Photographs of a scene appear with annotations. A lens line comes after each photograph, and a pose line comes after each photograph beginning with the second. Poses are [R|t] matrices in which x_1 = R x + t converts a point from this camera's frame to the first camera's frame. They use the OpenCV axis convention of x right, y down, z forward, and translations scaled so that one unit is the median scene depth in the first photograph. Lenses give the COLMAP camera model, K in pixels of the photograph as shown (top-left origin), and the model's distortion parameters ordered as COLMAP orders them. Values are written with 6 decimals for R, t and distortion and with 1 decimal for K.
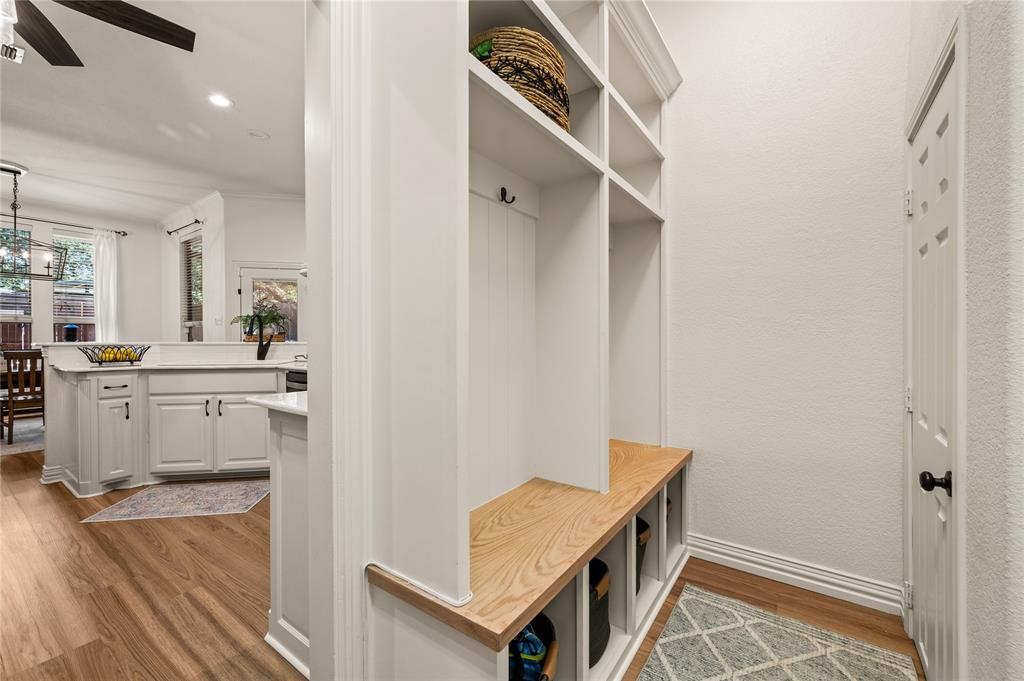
lens RADIAL K [[408.4, 0, 518.1], [0, 408.4, 337.5], [0, 0, 1]] dist [0.001608, -0.000049]
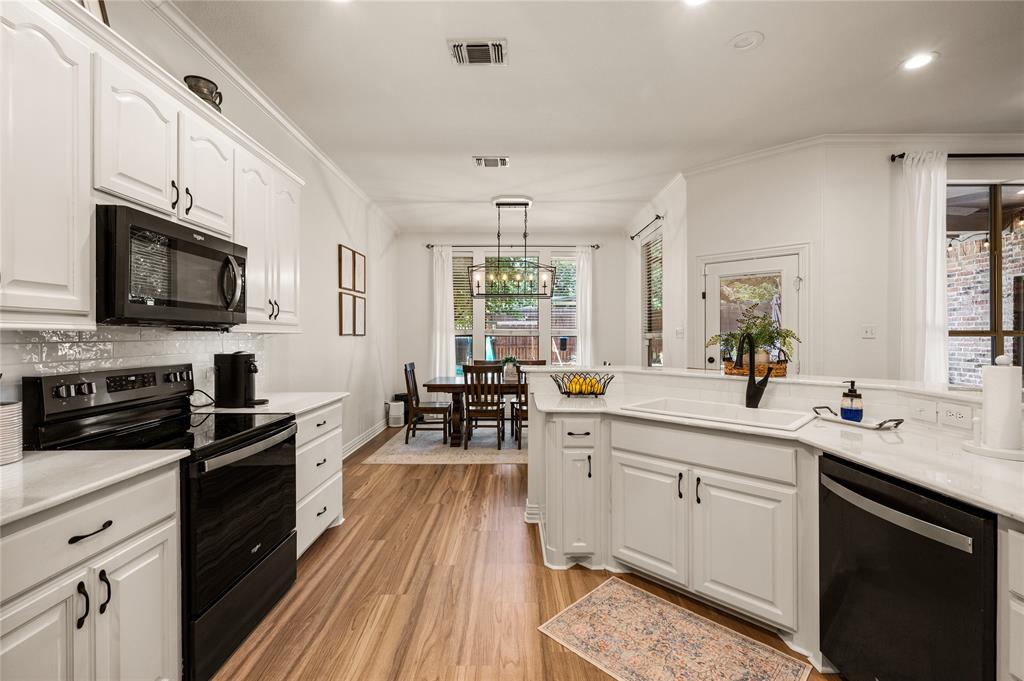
lens RADIAL K [[440.9, 0, 517.5], [0, 440.9, 340.0], [0, 0, 1]] dist [-0.000653, -0.000082]
pose [[0.576227, 0.008488, -0.817245, -0.346047], [-0.003524, 0.999963, 0.007900, -0.056683], [0.817282, -0.001673, 0.576236, 0.396370]]
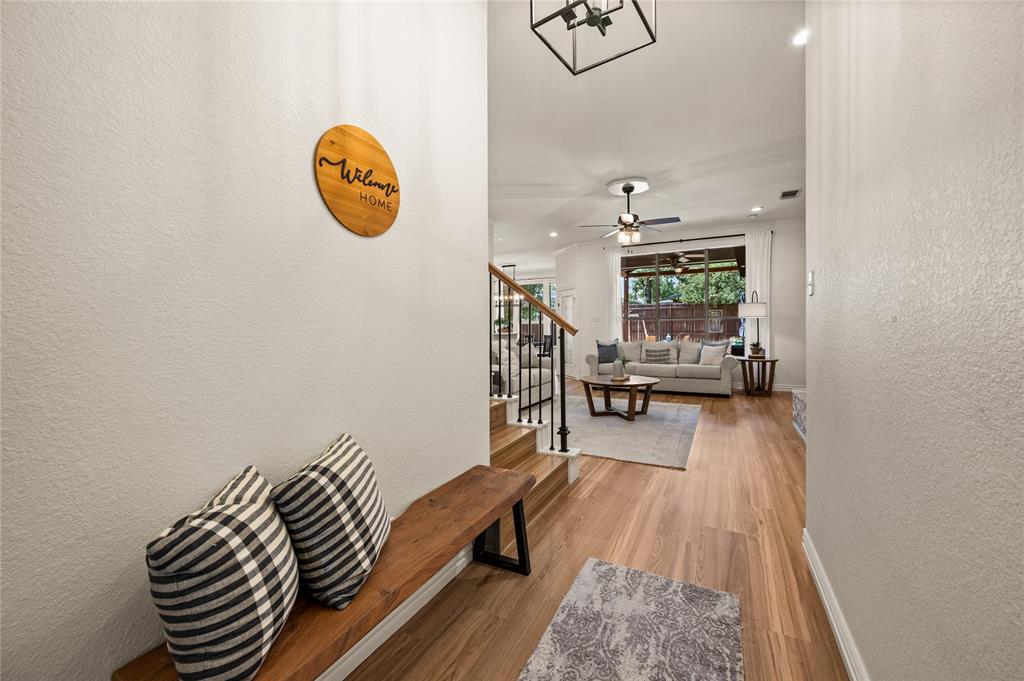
lens RADIAL K [[406.0, 0, 514.4], [0, 406.0, 332.2], [0, 0, 1]] dist [-0.001473, -0.000074]
pose [[0.125035, 0.005891, -0.992135, 1.853218], [0.005551, 0.999963, 0.006637, -0.005123], [0.992137, -0.006337, 0.124998, 0.967767]]
